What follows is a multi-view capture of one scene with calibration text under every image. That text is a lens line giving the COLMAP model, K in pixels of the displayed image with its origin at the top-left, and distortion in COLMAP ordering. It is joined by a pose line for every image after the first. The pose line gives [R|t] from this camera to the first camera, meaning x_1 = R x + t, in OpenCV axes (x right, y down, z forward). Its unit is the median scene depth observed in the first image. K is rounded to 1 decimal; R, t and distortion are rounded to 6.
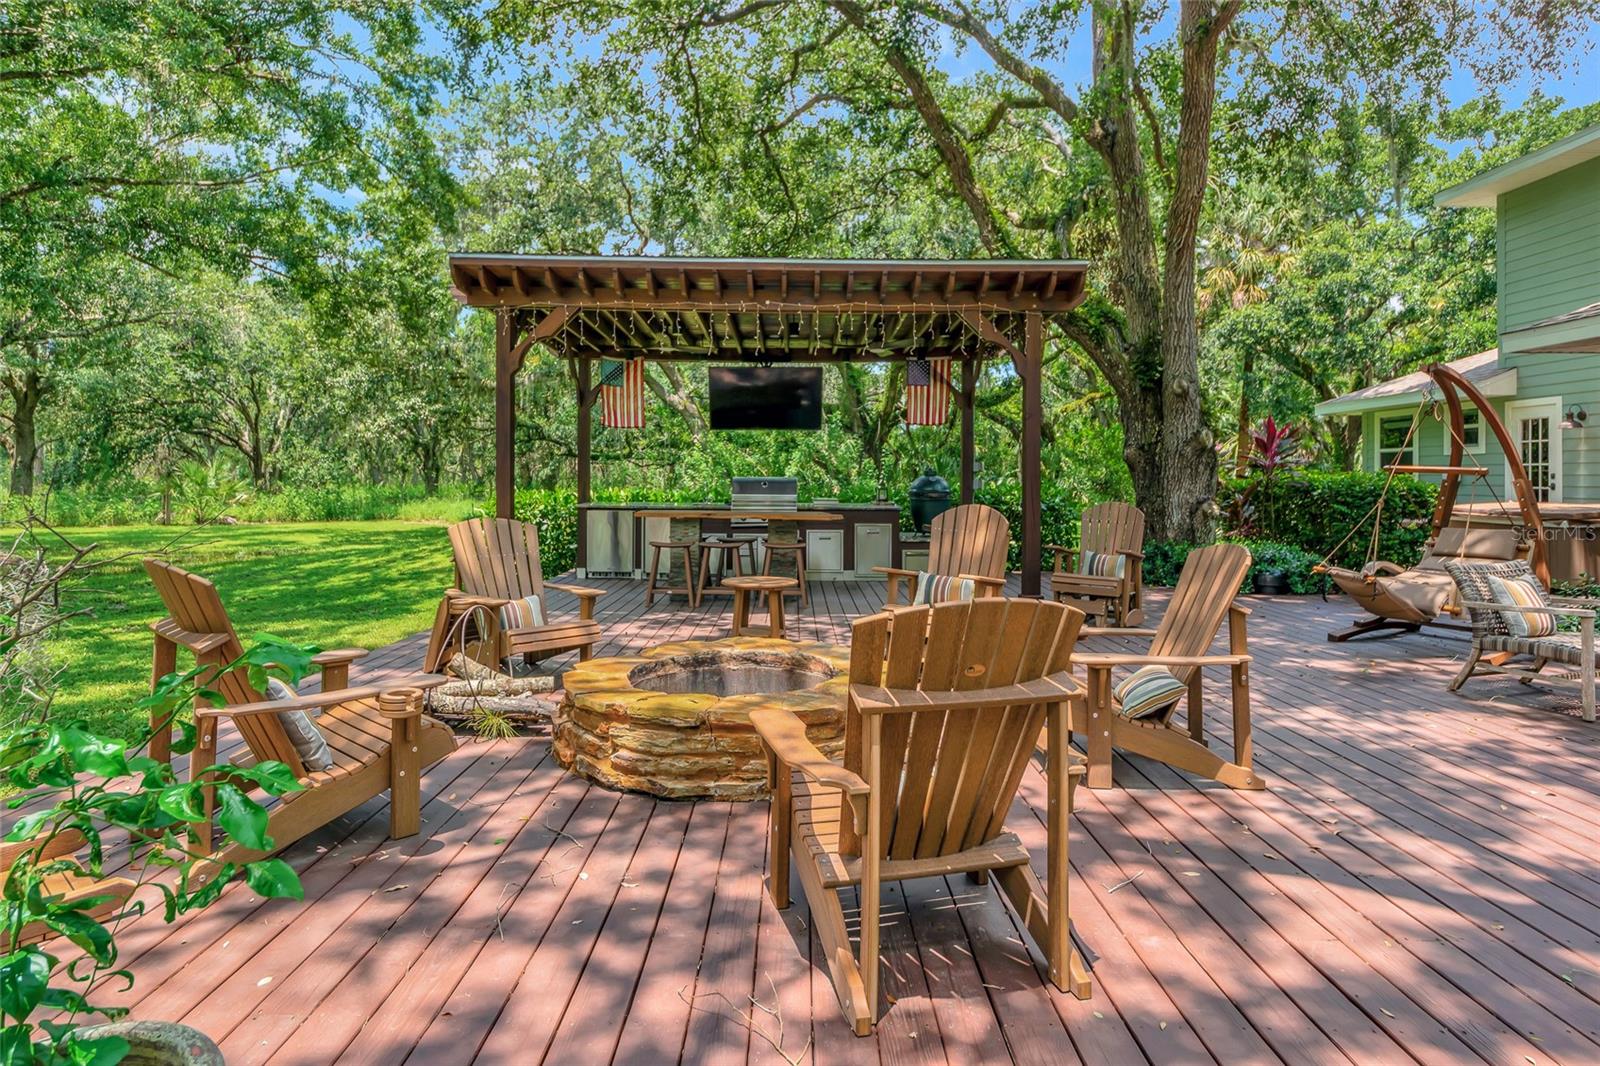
lens RADIAL K [[876.9, 0, 791.1], [0, 876.9, 480.3], [0, 0, 1]] dist [-0.005425, -0.000632]
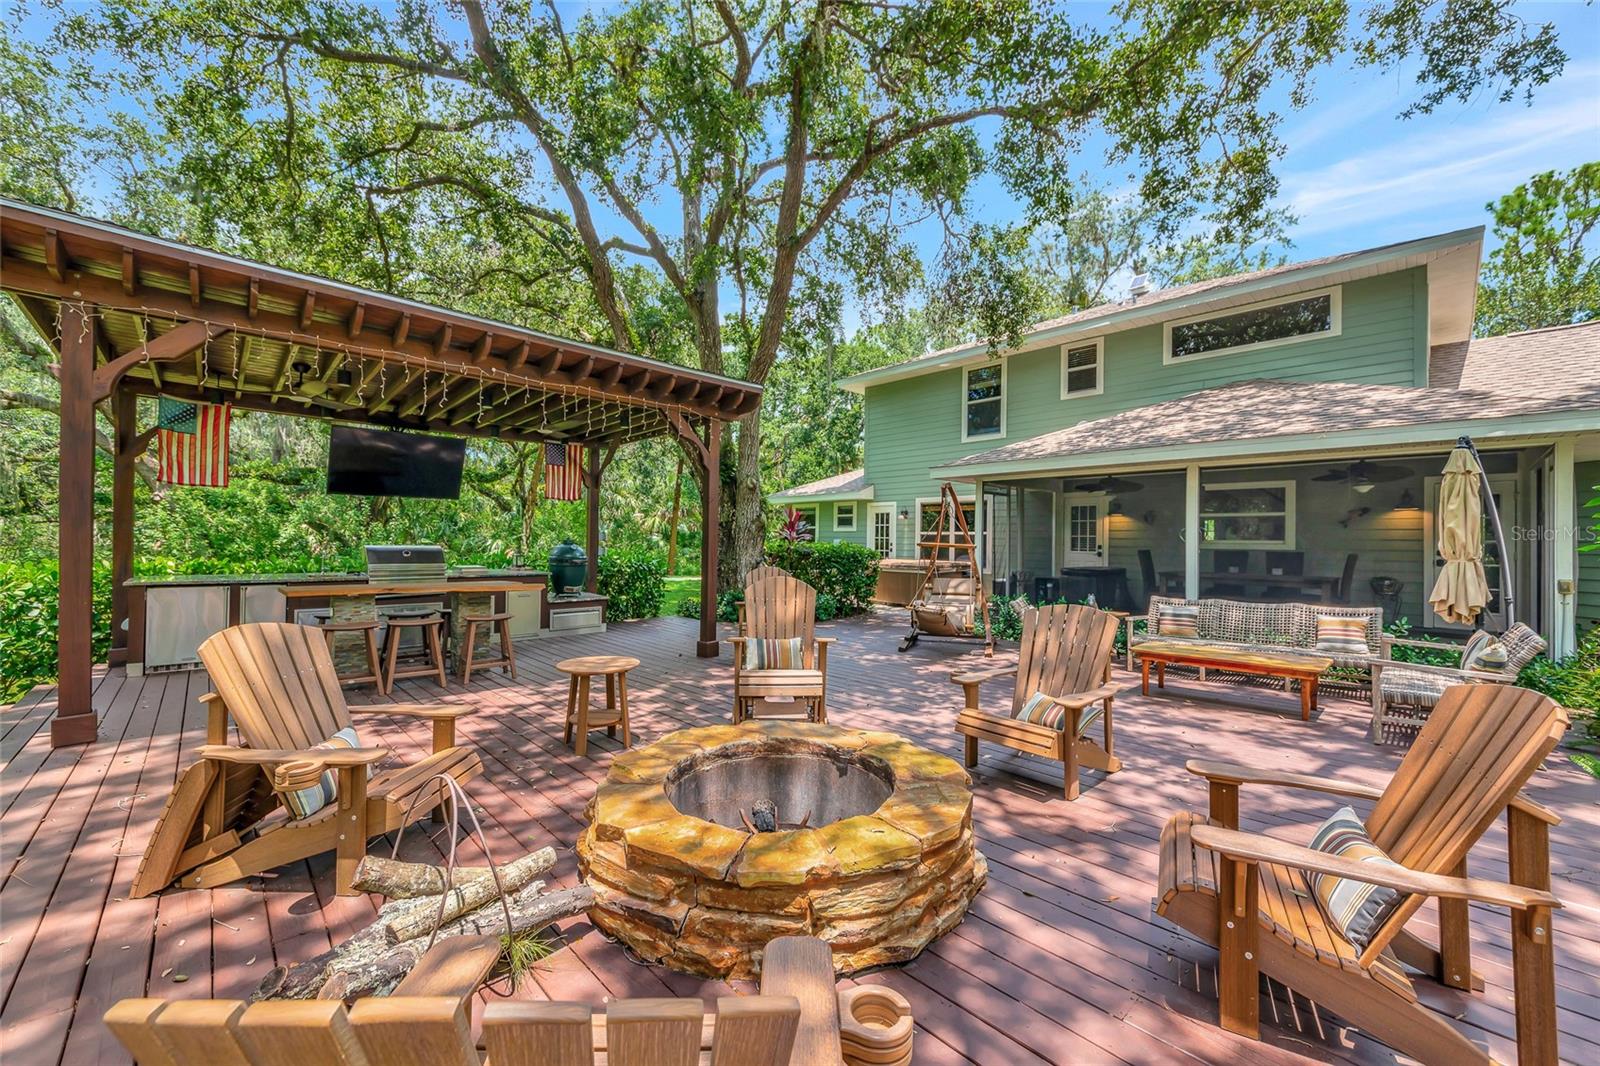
lens RADIAL K [[621.4, 0, 801.9], [0, 621.4, 540.9], [0, 0, 1]] dist [0.001514, -0.000125]
pose [[0.722115, 0.004611, 0.691757, -0.172218], [-0.005683, 0.999984, -0.000733, -0.009860], [-0.691749, -0.003402, 0.722130, 0.177012]]
